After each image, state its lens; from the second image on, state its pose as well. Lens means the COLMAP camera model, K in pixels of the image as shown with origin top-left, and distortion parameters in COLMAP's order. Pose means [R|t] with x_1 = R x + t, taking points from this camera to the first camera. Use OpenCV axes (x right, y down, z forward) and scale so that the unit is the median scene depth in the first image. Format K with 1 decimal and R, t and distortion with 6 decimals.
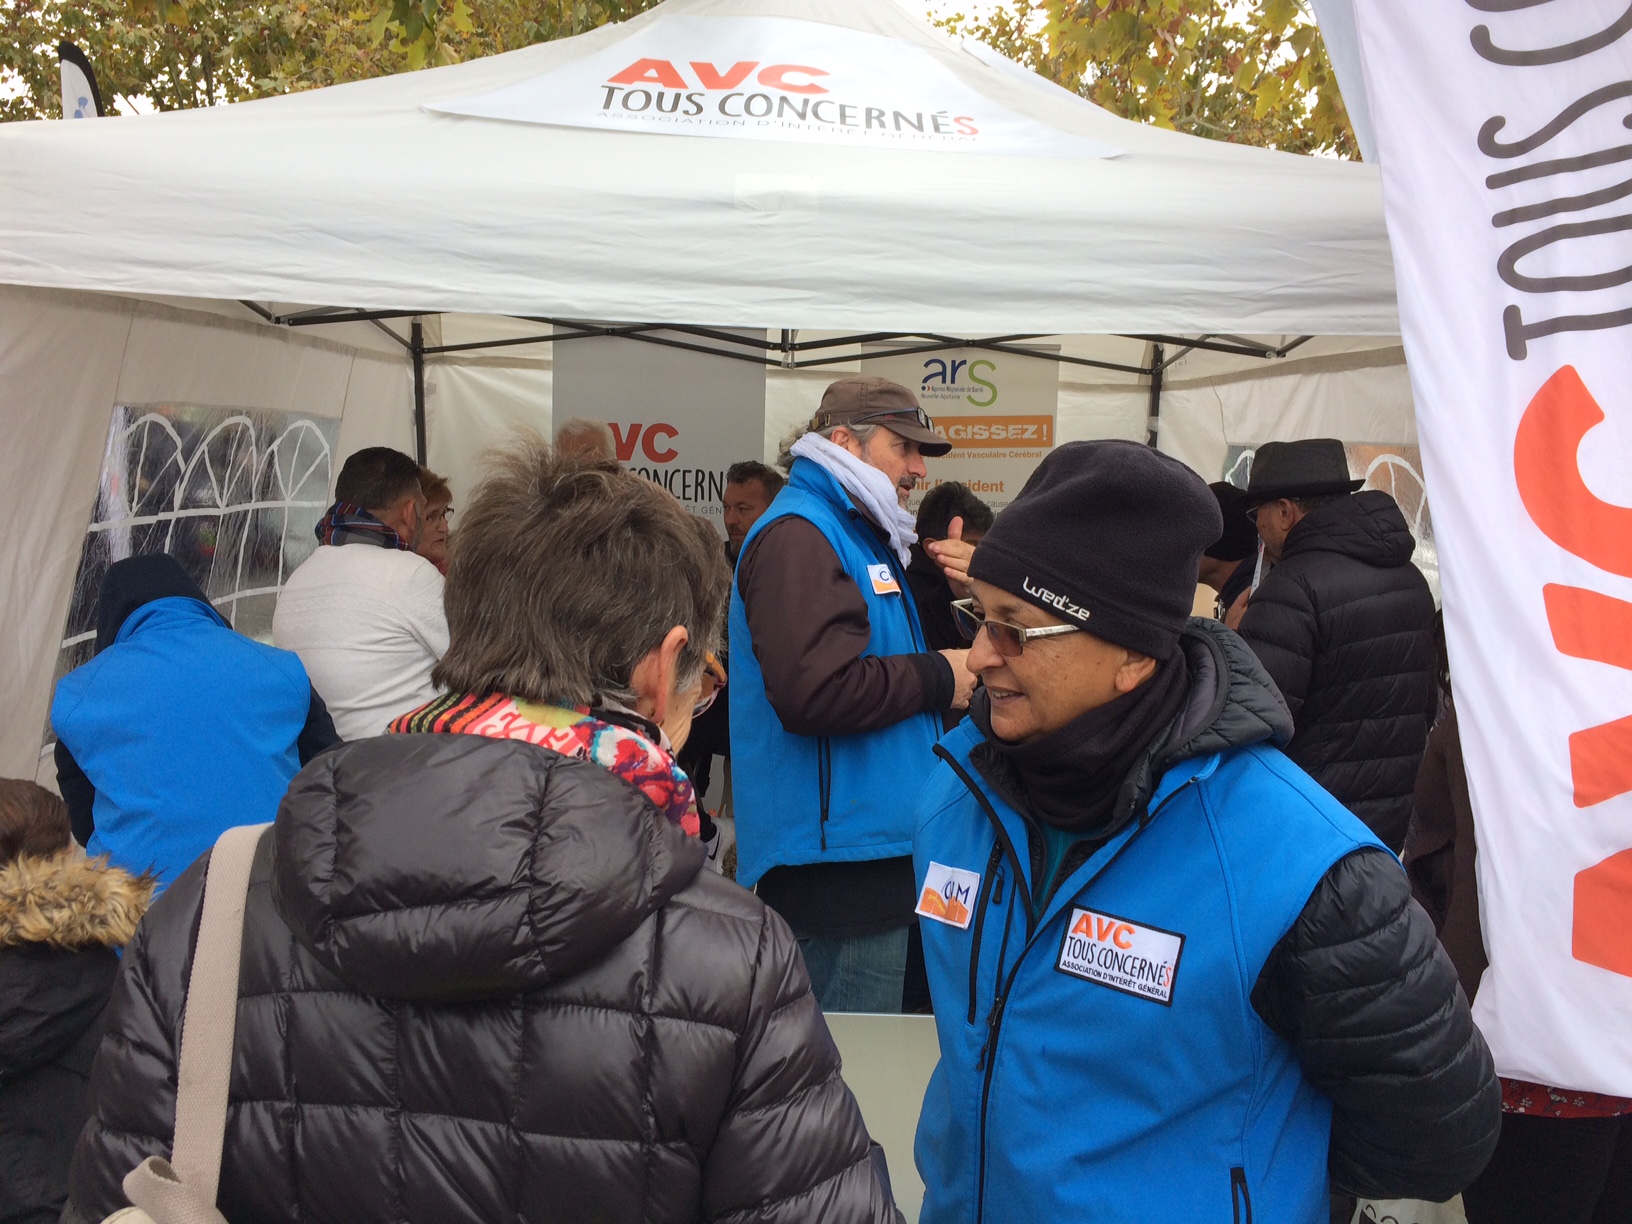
lens RADIAL K [[1429.3, 0, 791.9], [0, 1429.3, 599.9], [0, 0, 1]] dist [0.079437, -0.055555]
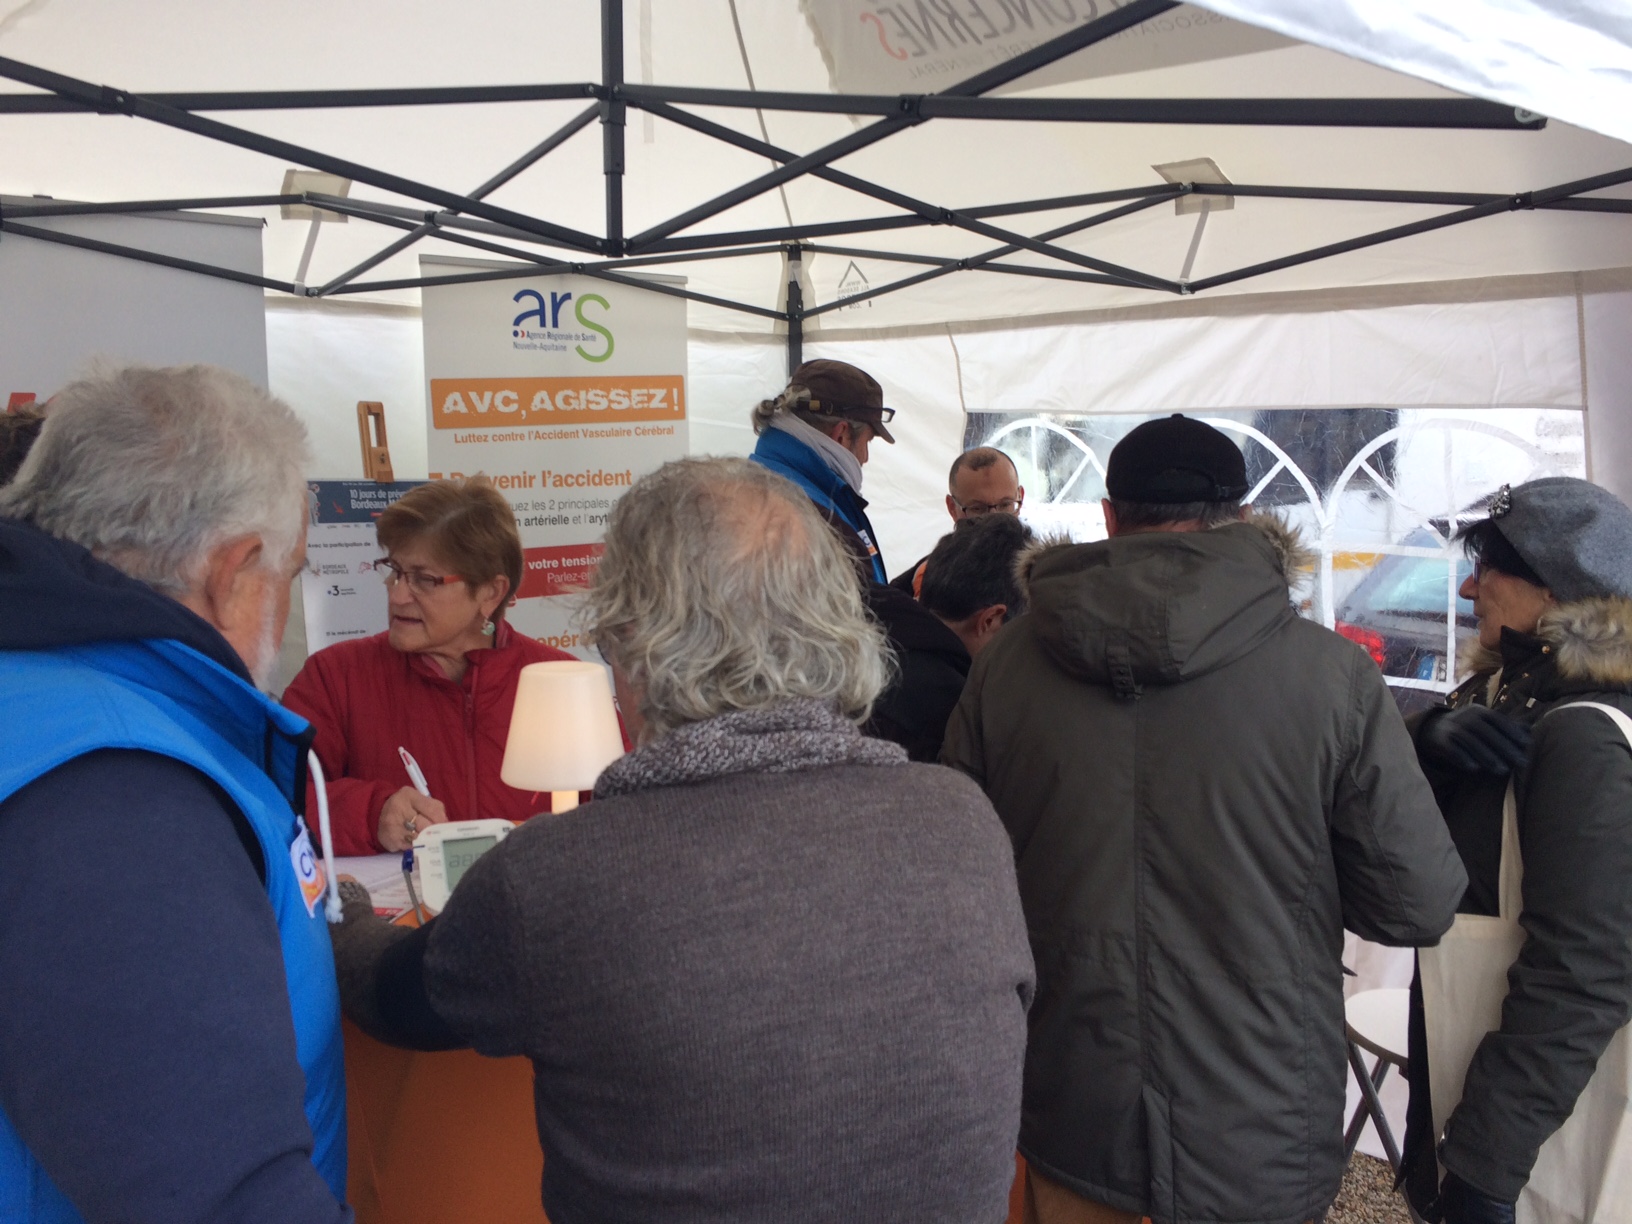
lens RADIAL K [[1429.3, 0, 813.7], [0, 1429.3, 616.6], [0, 0, 1]] dist [0.079437, -0.055555]
pose [[0.781130, -0.110691, 0.614478, -0.233754], [0.084720, 0.993848, 0.071334, -0.056278], [-0.618594, -0.003663, 0.785703, 0.411135]]
